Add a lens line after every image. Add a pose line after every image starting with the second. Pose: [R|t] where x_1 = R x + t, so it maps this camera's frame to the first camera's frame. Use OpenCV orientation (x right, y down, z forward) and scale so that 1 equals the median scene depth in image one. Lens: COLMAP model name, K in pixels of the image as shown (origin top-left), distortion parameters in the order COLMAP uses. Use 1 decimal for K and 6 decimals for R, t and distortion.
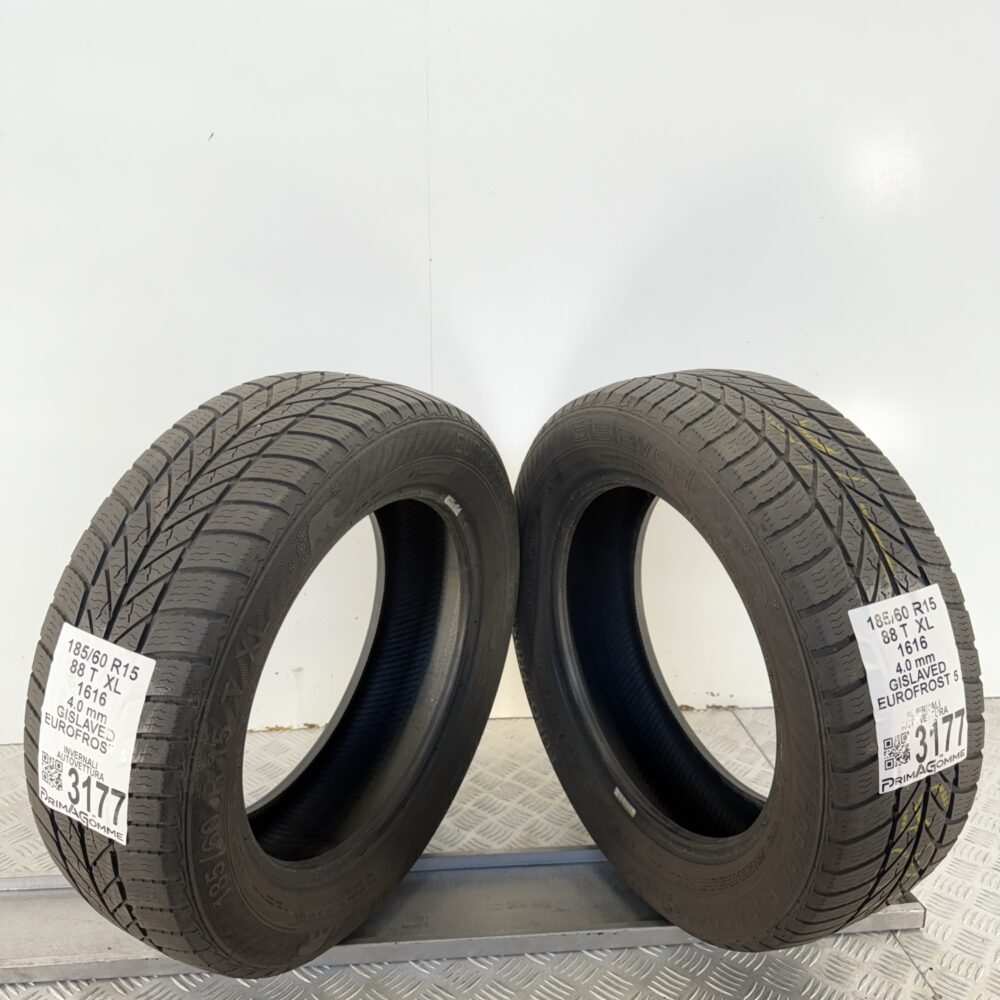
lens RADIAL K [[930.0, 0, 500.0], [0, 930.0, 500.0], [0, 0, 1]] dist [0.140026, -0.383214]
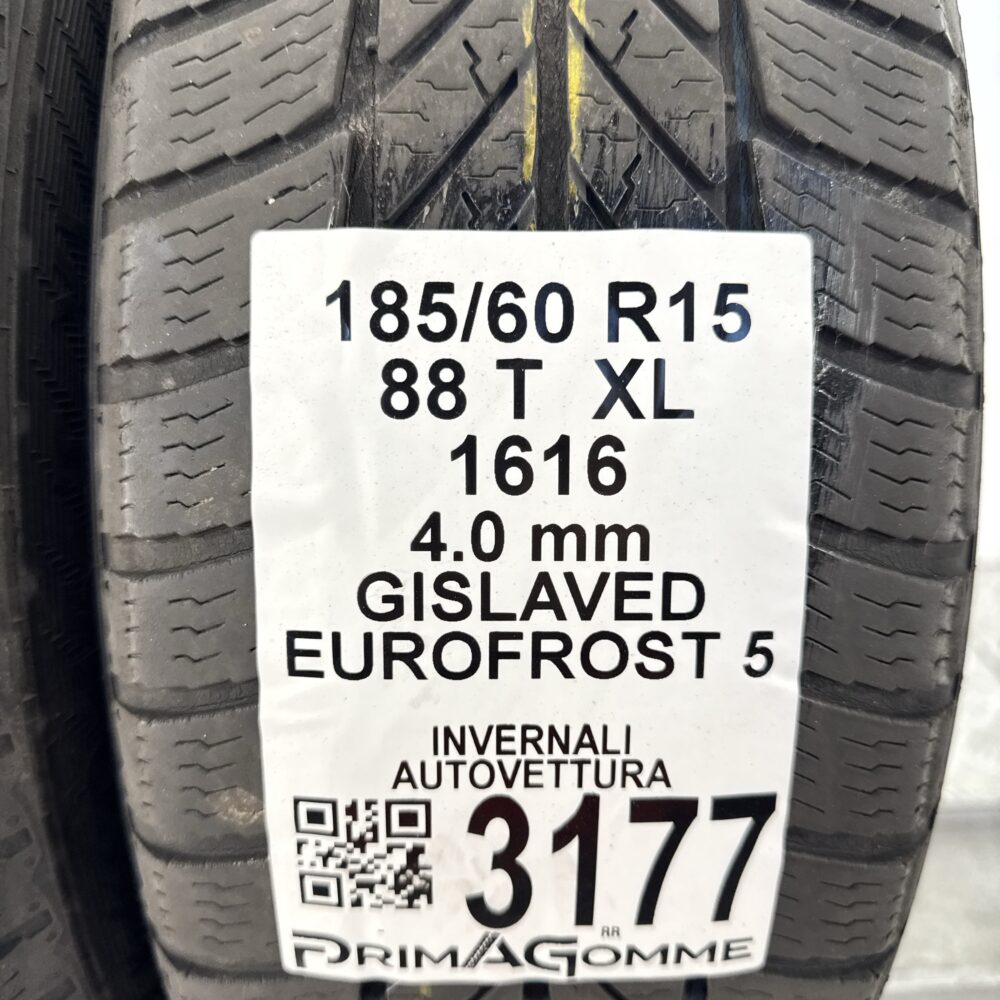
lens RADIAL K [[930.0, 0, 500.0], [0, 930.0, 500.0], [0, 0, 1]] dist [0.140026, -0.383214]
pose [[0.909834, 0.261617, -0.322115, 0.502102], [-0.191567, 0.953368, 0.233219, 0.113077], [0.368109, -0.150484, 0.917524, 0.790418]]
